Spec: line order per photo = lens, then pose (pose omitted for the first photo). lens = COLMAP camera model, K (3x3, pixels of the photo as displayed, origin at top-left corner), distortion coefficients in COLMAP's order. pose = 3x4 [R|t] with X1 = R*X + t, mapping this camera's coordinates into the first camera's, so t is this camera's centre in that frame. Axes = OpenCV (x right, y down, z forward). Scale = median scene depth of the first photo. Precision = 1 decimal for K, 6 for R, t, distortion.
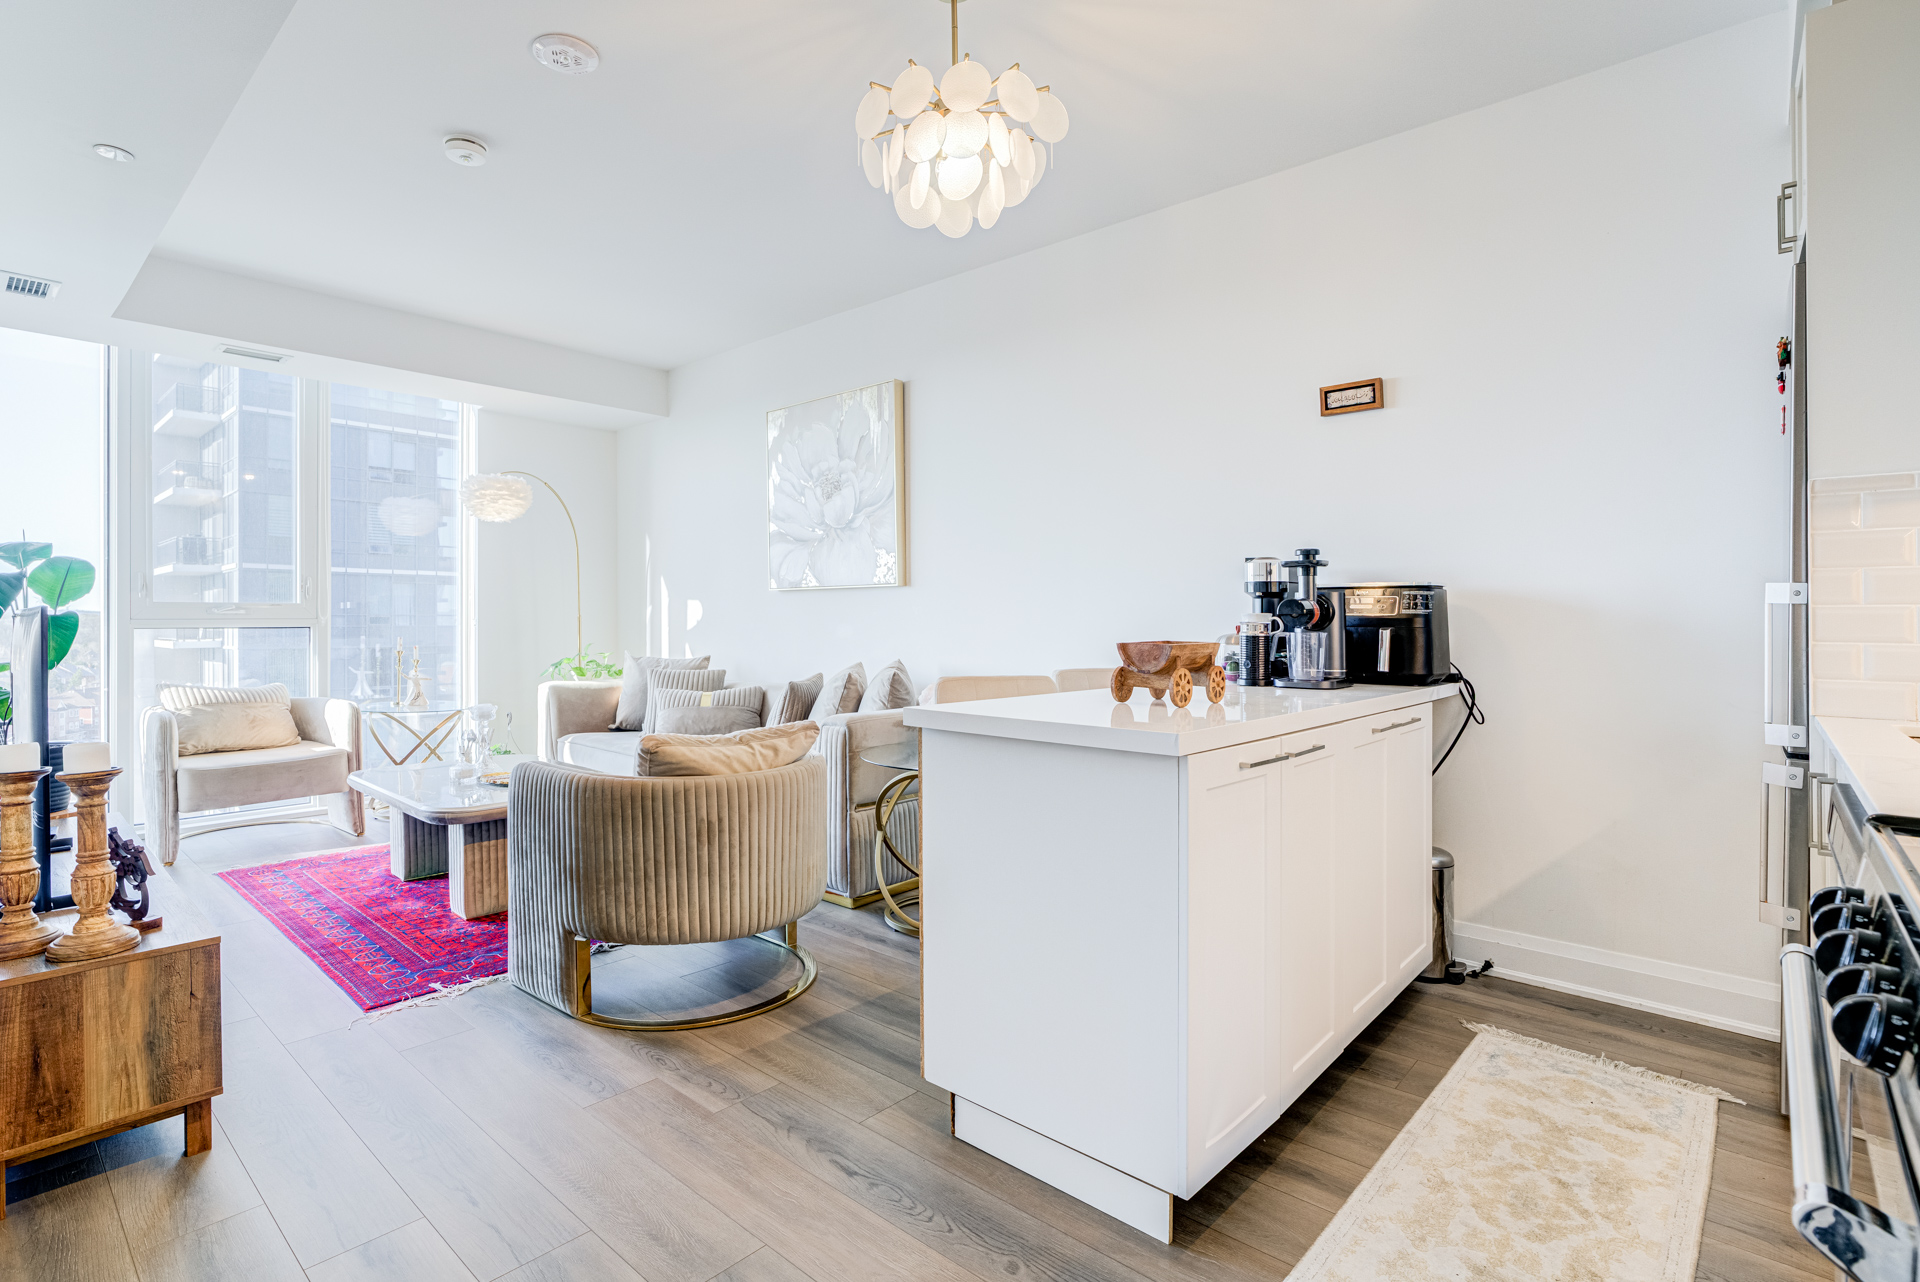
lens RADIAL K [[932.8, 0, 920.5], [0, 932.8, 616.0], [0, 0, 1]] dist [-0.026044, 0.014502]
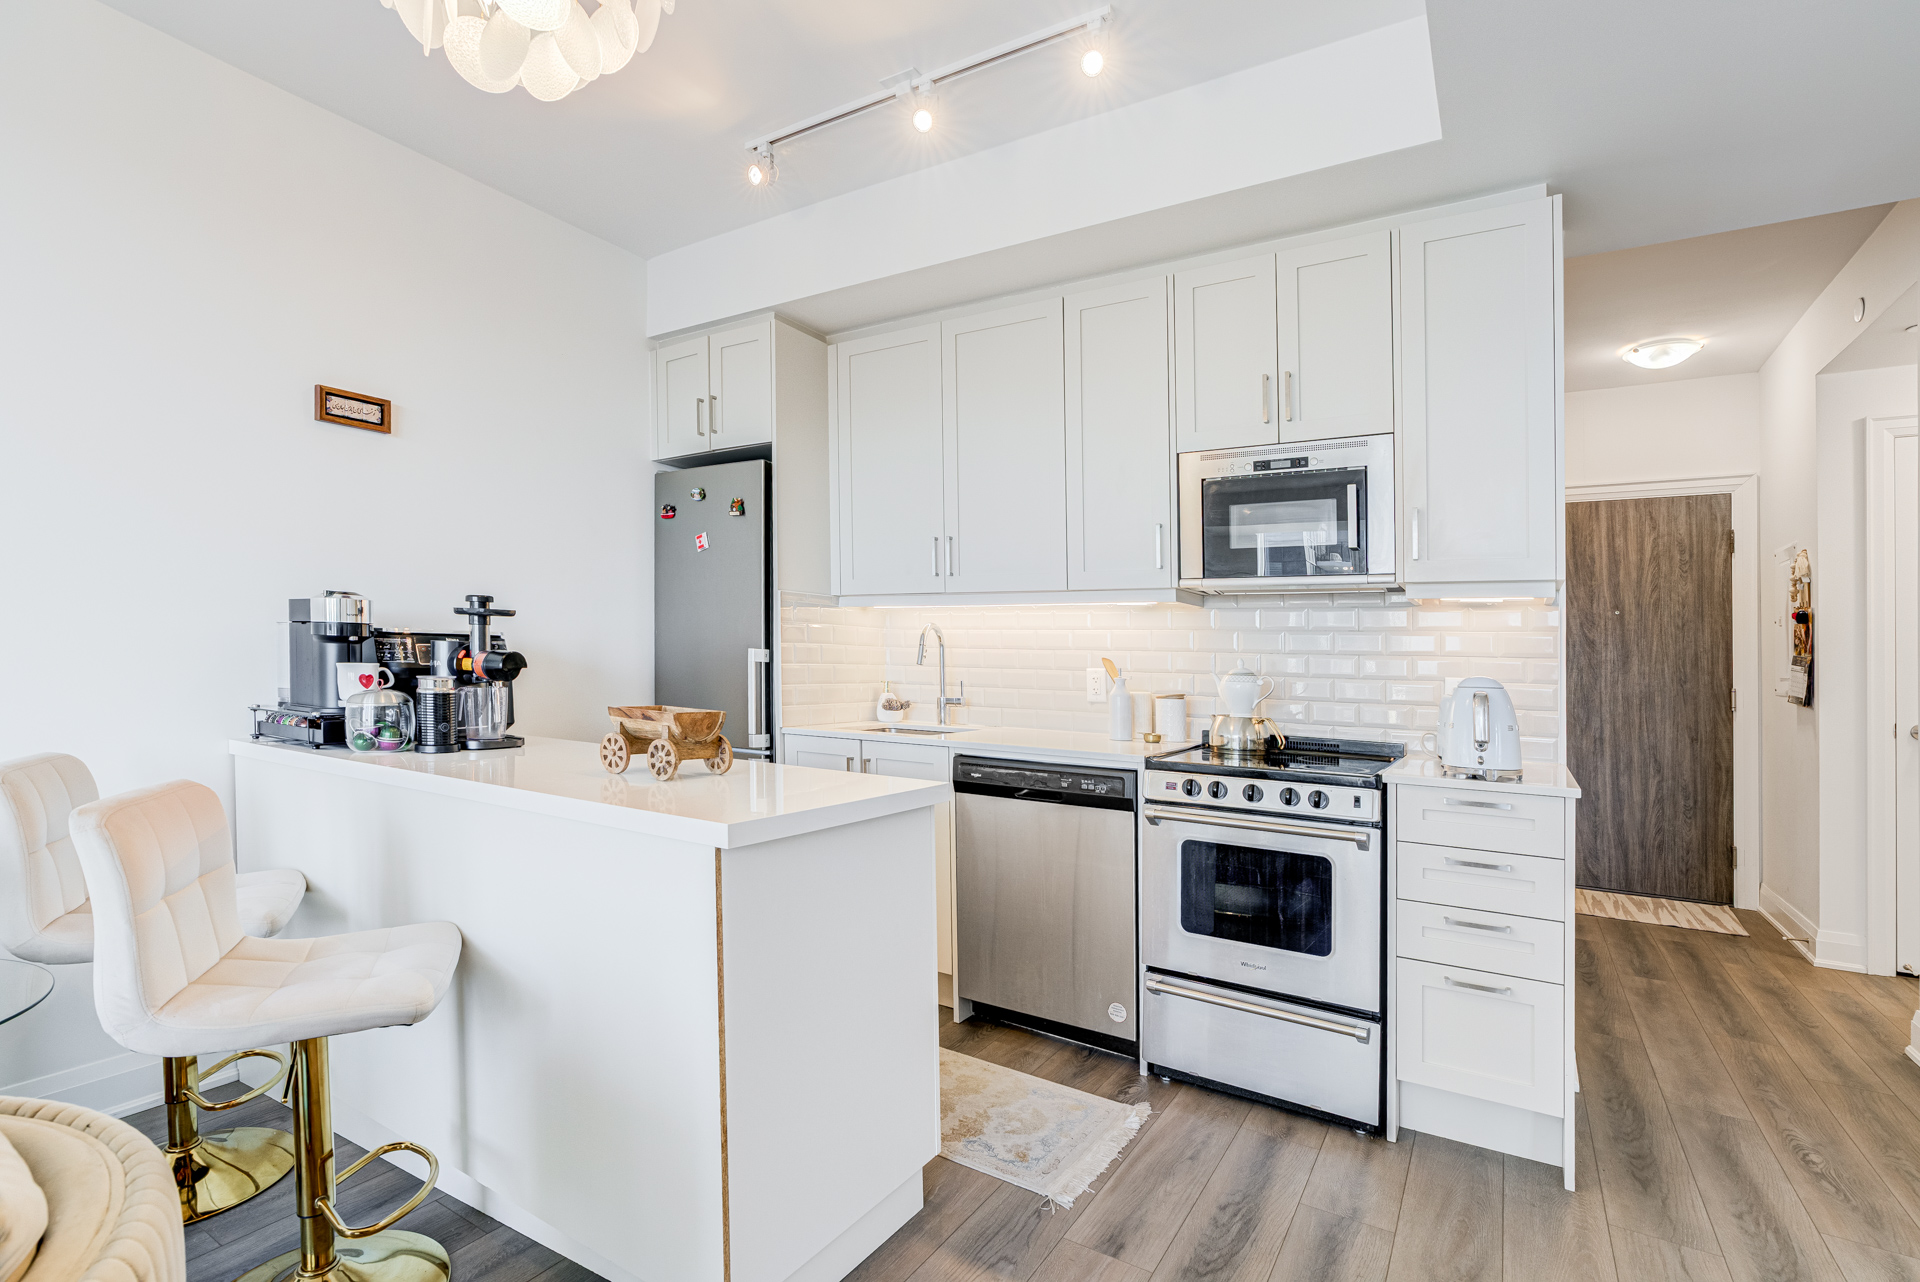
lens RADIAL K [[900.6, 0, 960.0], [0, 900.6, 641.0], [0, 0, 1]] dist [-0.001129, -0.000054]
pose [[-0.185669, 0.007340, 0.982585, -0.478676], [-0.028729, 0.999504, -0.012895, -0.026194], [-0.982192, -0.030623, -0.185366, 0.610490]]
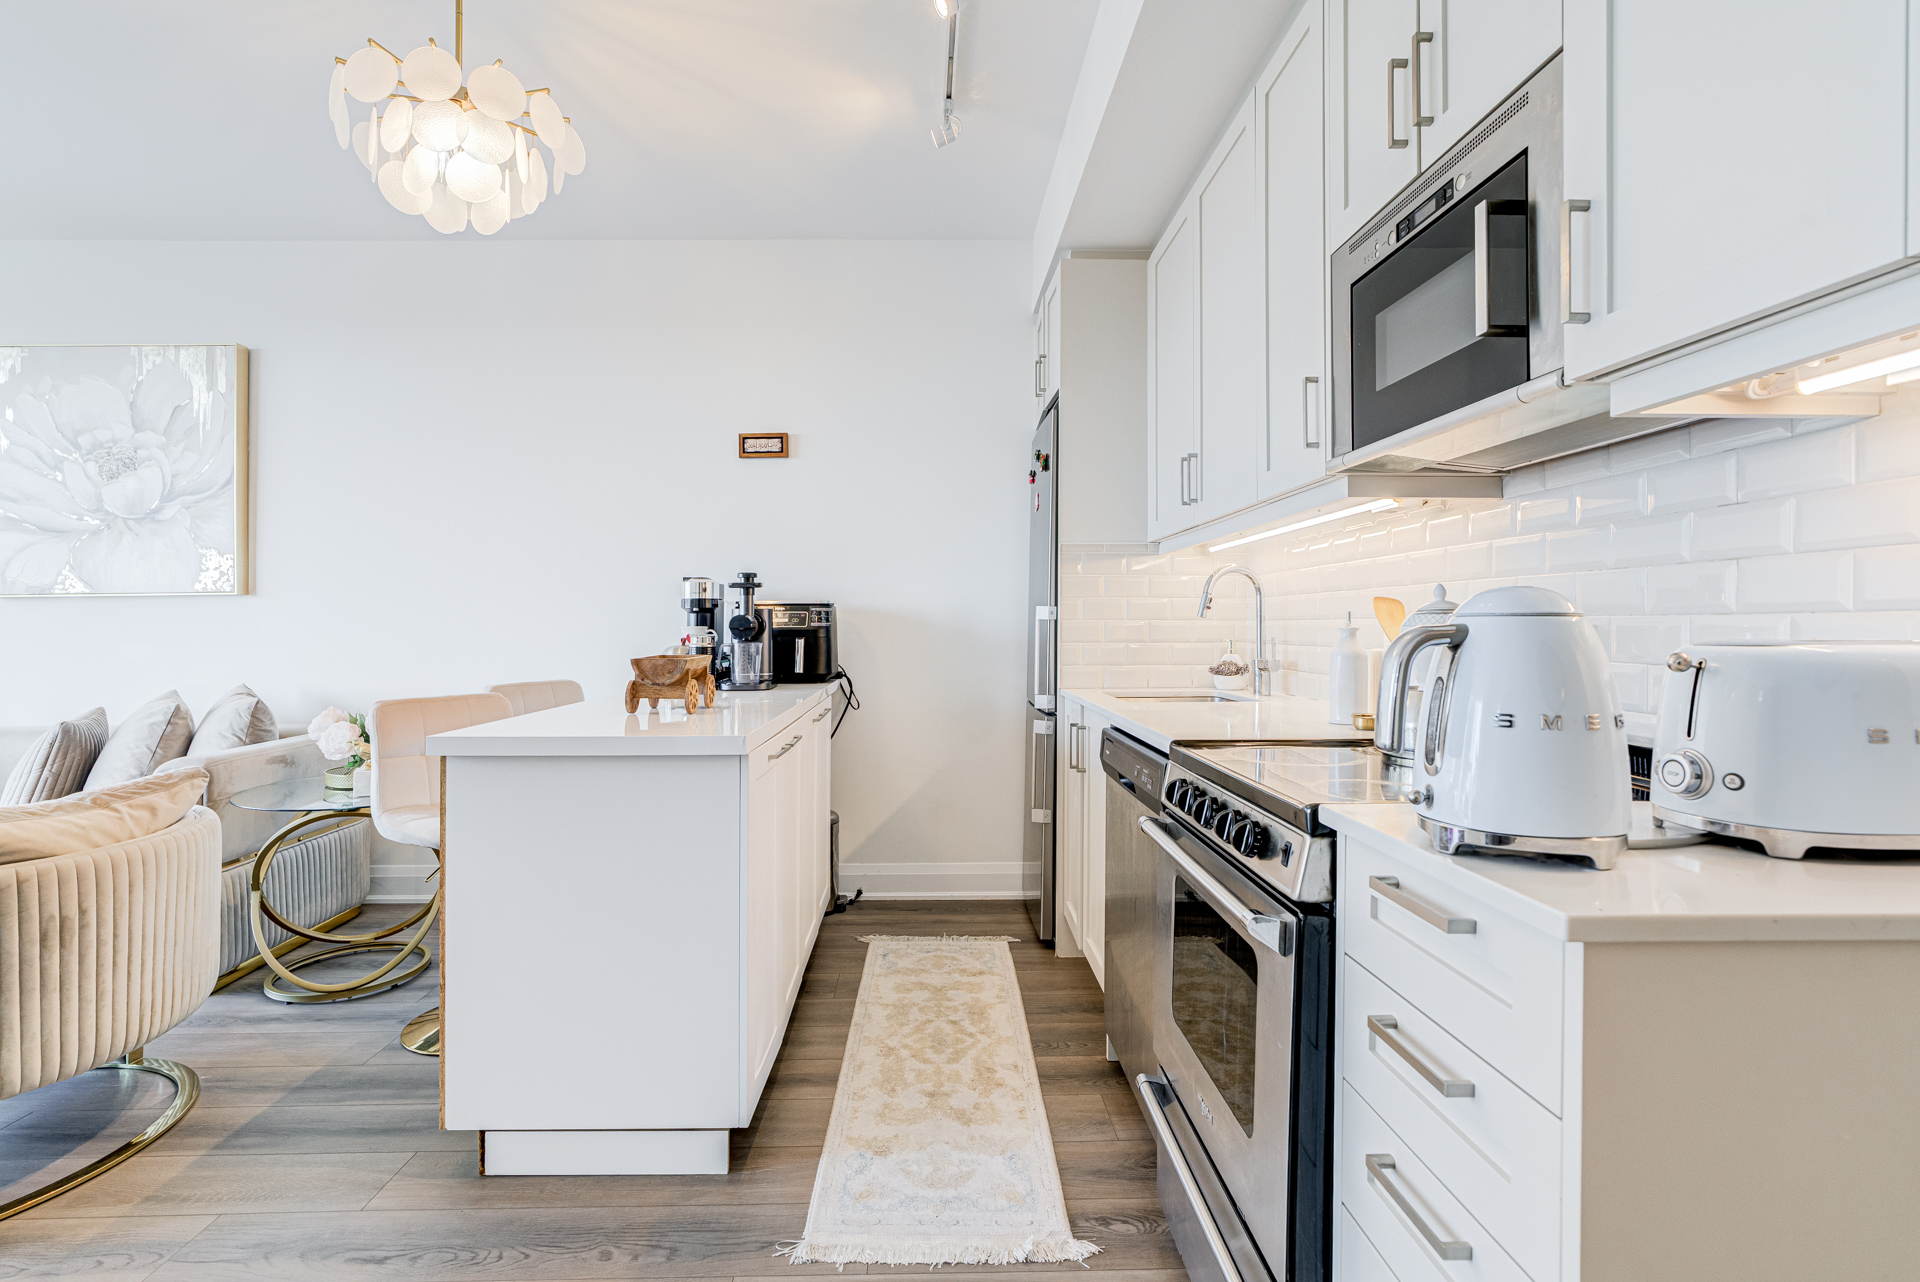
lens RADIAL K [[895.0, 0, 955.5], [0, 895.0, 616.6], [0, 0, 1]] dist [-0.026862, 0.013862]
pose [[0.718691, -0.004655, 0.695314, -0.168108], [0.006744, 0.999977, -0.000277, -0.012399], [-0.695296, 0.004889, 0.718706, -0.005291]]
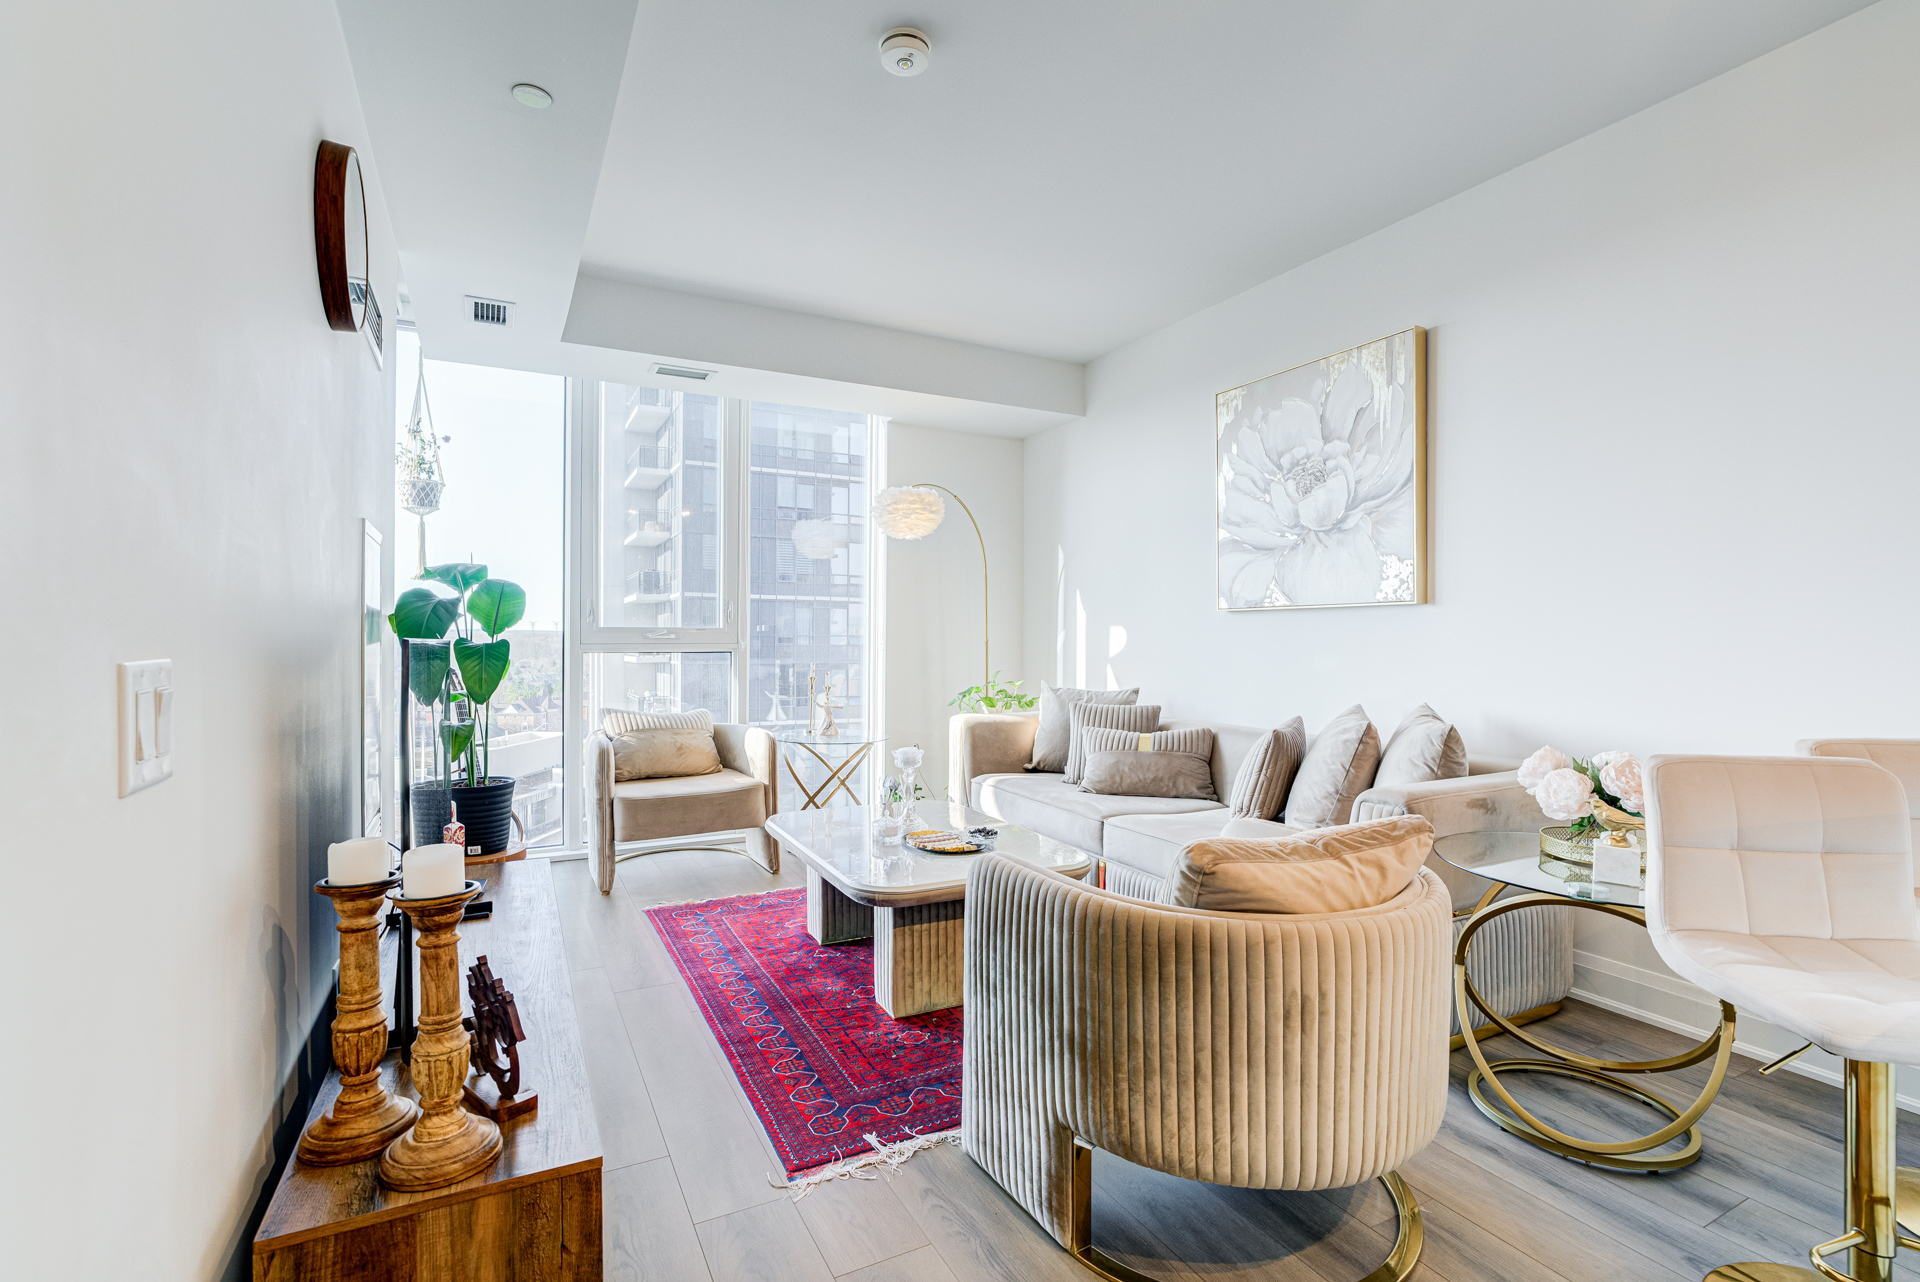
lens RADIAL K [[895.0, 0, 955.5], [0, 895.0, 616.6], [0, 0, 1]] dist [-0.026862, 0.013862]
pose [[0.942824, -0.005951, -0.333237, -0.203034], [-0.001396, 0.999761, -0.021805, -0.009019], [0.333287, 0.021023, 0.942591, 0.313080]]
